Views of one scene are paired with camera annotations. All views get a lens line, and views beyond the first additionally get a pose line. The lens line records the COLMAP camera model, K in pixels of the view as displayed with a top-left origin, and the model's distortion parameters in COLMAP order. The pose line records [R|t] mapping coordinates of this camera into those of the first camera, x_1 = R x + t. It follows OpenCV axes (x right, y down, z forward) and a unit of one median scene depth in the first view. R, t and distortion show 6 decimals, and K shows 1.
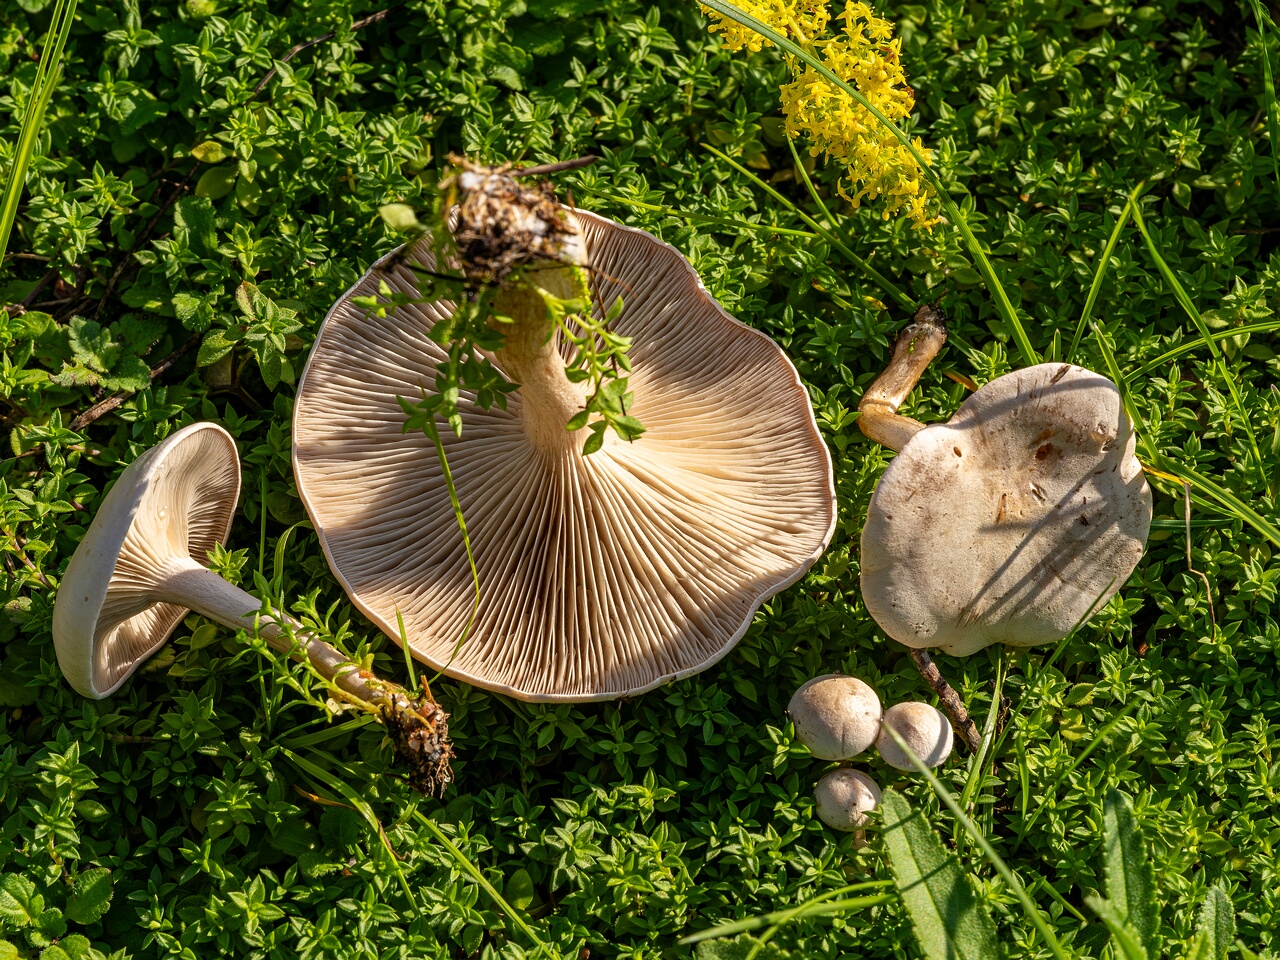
lens RADIAL K [[4660.2, 0, 640.0], [0, 4660.2, 480.0], [0, 0, 1]] dist [-0.067137, 0.495483]
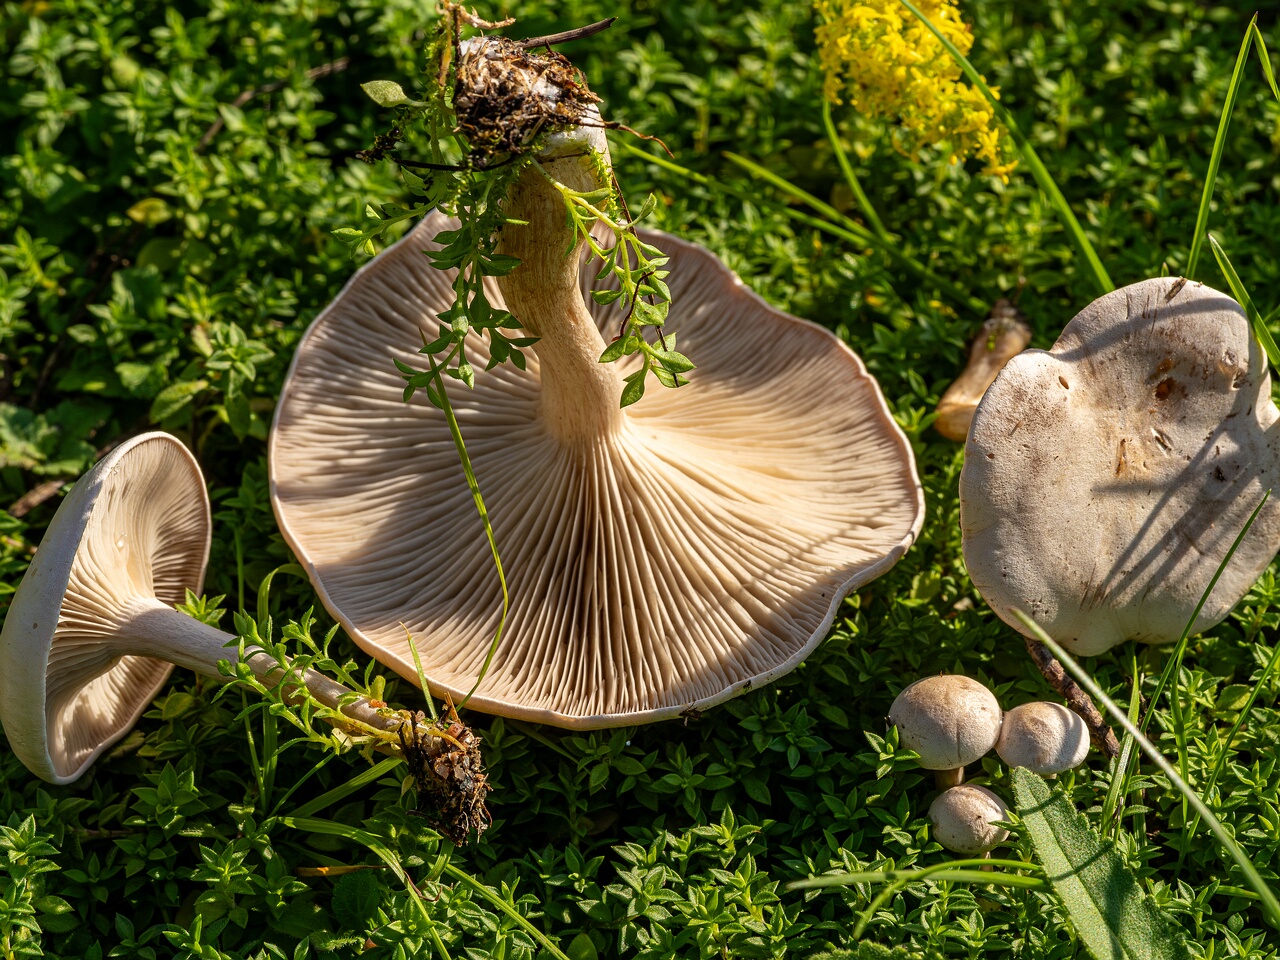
lens RADIAL K [[5004.1, 0, 640.0], [0, 5004.1, 480.0], [0, 0, 1]] dist [-0.057078, 0.322334]
pose [[0.997066, -0.072880, 0.023424, -0.029828], [0.076292, 0.971213, -0.225664, 0.204595], [-0.006303, 0.226789, 0.973924, 0.123401]]
